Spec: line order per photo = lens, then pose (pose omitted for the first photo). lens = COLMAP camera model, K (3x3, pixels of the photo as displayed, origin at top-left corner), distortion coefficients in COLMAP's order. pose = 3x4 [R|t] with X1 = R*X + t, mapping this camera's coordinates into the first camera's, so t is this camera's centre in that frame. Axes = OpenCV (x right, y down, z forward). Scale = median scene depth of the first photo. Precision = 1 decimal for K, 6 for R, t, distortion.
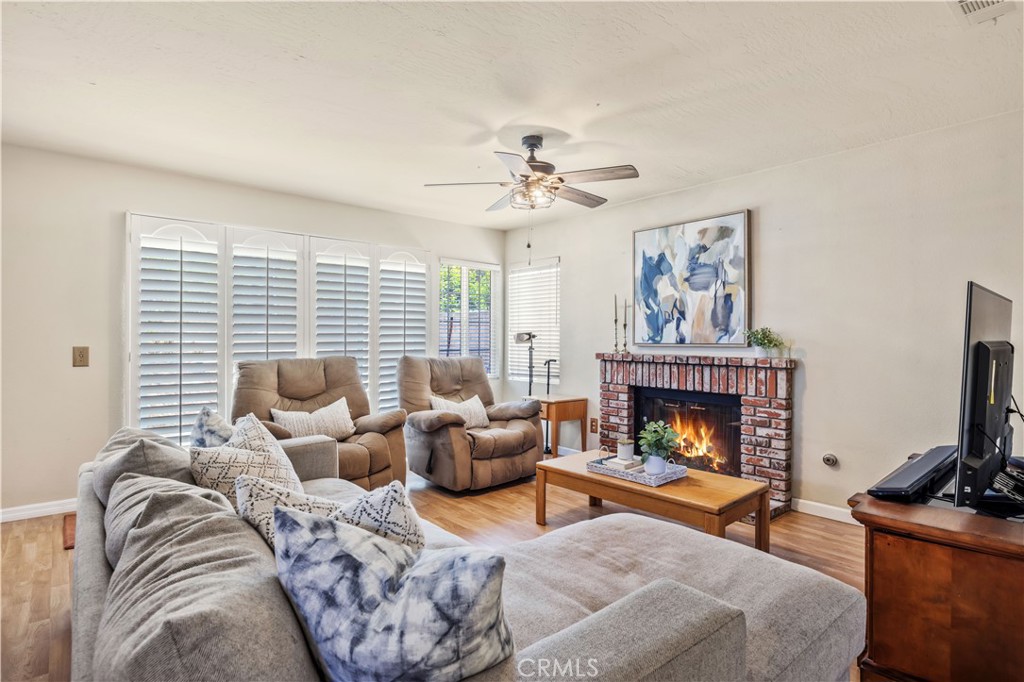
lens RADIAL K [[536.6, 0, 514.0], [0, 536.6, 339.4], [0, 0, 1]] dist [-0.000266, 0.002090]
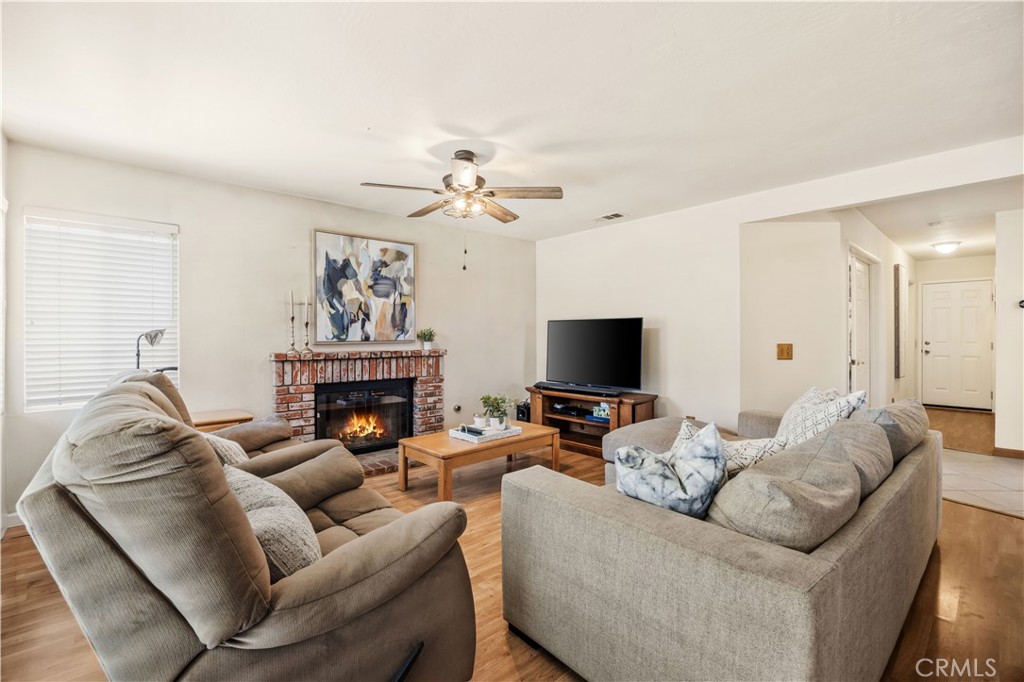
lens RADIAL K [[443.6, 0, 514.9], [0, 443.6, 340.1], [0, 0, 1]] dist [-0.020009, -0.000193]
pose [[-0.027510, -0.014176, 0.999521, -0.661994], [0.004284, 0.999889, 0.014299, -0.006591], [-0.999612, 0.004675, -0.027447, 0.704933]]
